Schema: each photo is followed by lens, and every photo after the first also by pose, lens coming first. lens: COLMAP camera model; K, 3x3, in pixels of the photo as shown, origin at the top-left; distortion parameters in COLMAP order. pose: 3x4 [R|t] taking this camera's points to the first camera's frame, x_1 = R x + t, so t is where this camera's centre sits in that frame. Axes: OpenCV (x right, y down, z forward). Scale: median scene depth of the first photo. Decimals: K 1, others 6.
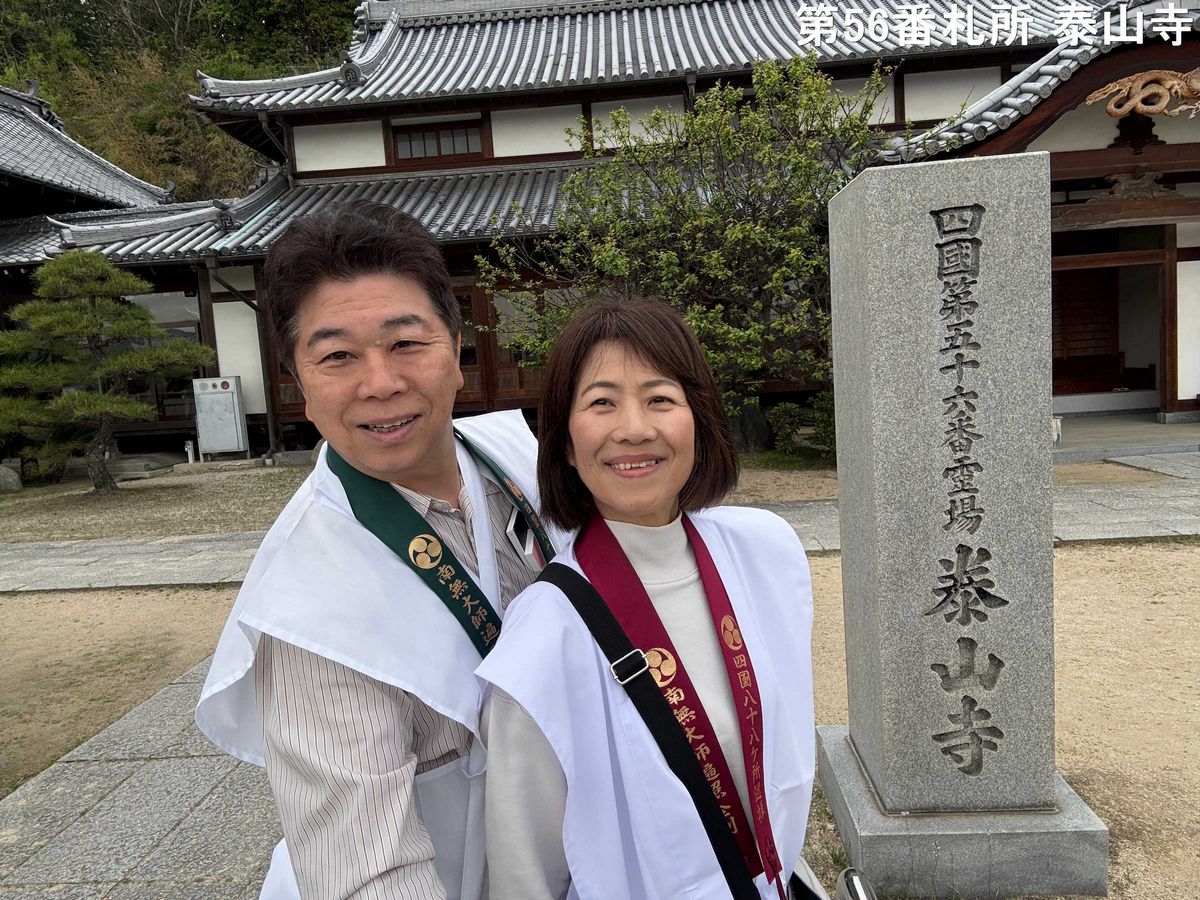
lens RADIAL K [[856.8, 0, 599.9], [0, 856.8, 452.6], [0, 0, 1]] dist [0.029217, -0.066198]
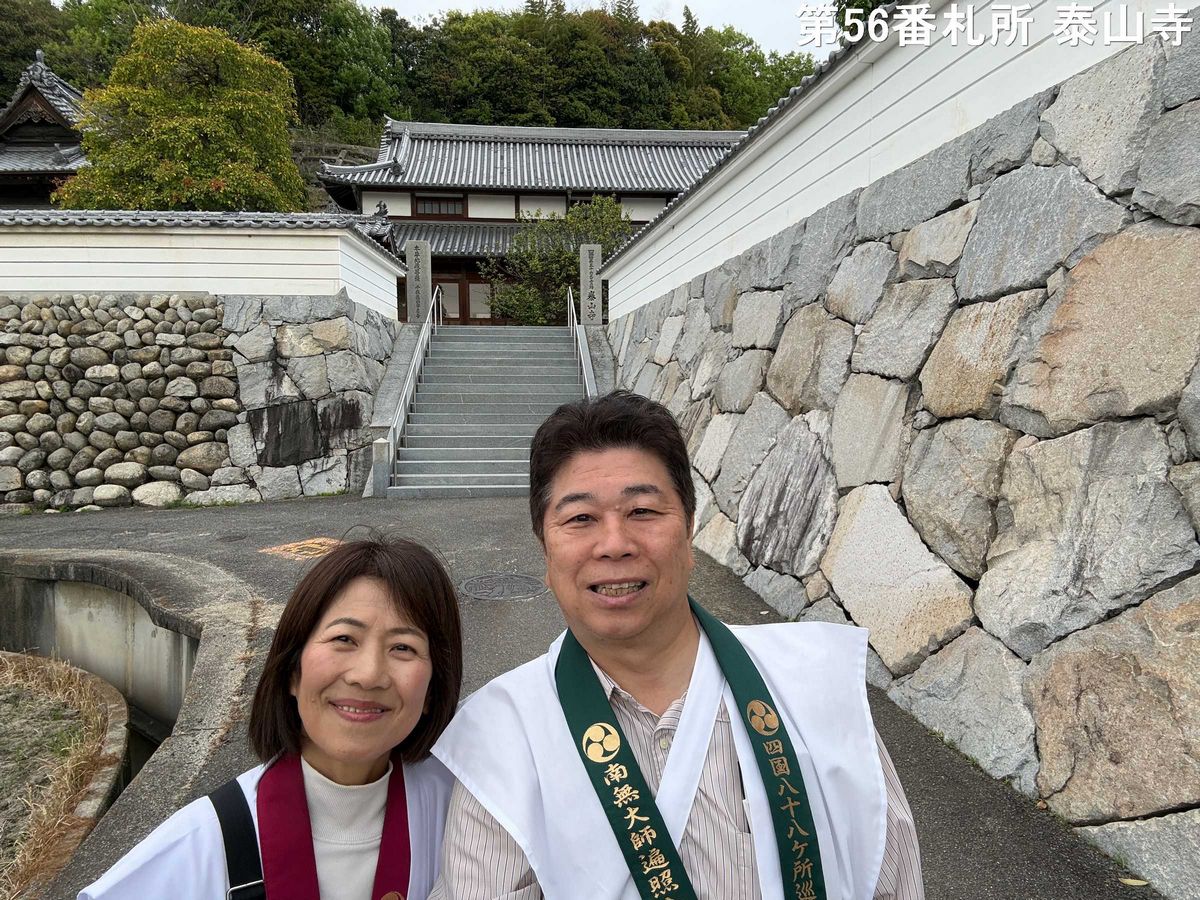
lens RADIAL K [[856.8, 0, 602.9], [0, 856.8, 446.7], [0, 0, 1]] dist [0.029217, -0.066198]
pose [[0.987101, 0.054396, 0.150573, -0.152712], [-0.045620, 0.997086, -0.061140, 0.500542], [-0.153460, 0.053483, 0.986706, -1.679915]]
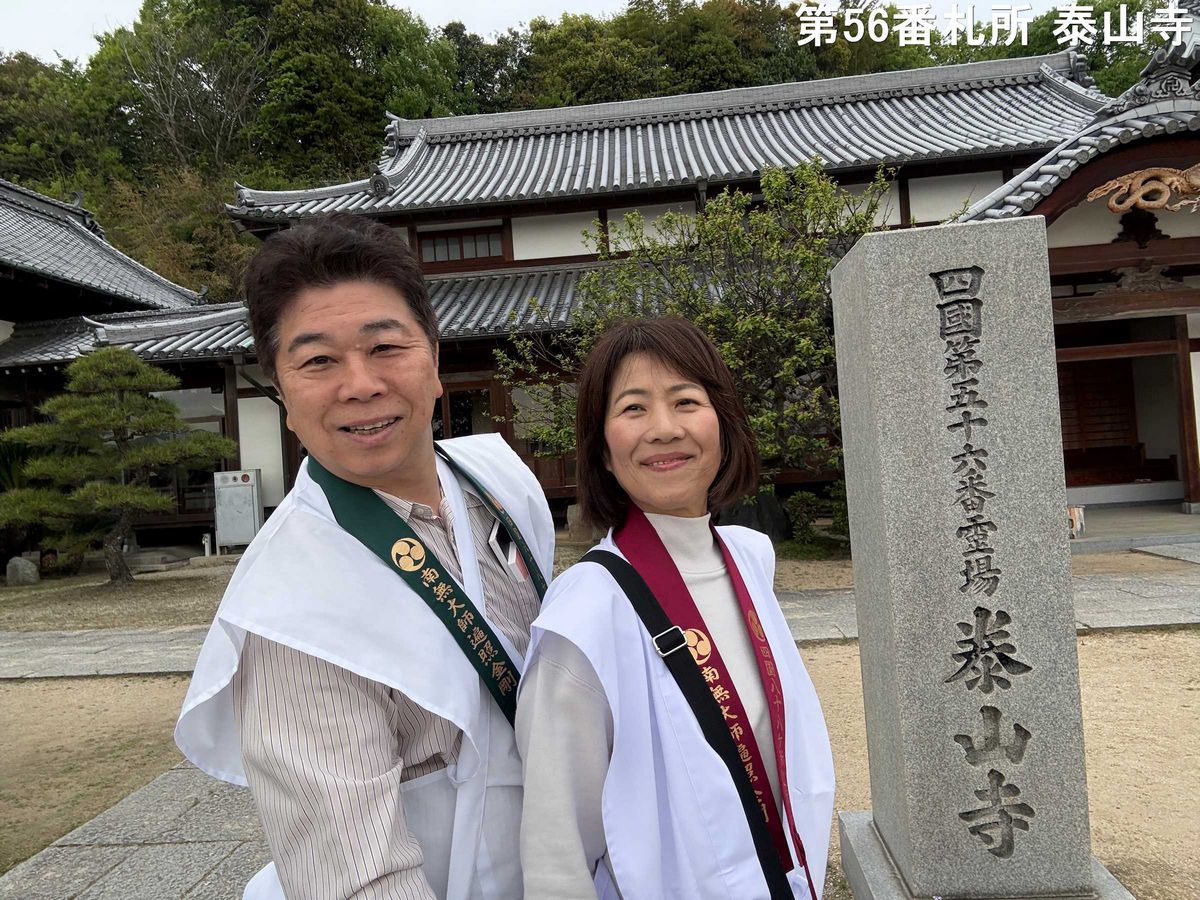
lens RADIAL K [[856.8, 0, 597.1], [0, 856.8, 441.6], [0, 0, 1]] dist [0.029217, -0.066198]
pose [[0.999718, -0.002127, -0.023642, 0.002771], [-0.000892, 0.991905, -0.126976, 0.010048], [0.023721, 0.126961, 0.991624, 0.000763]]
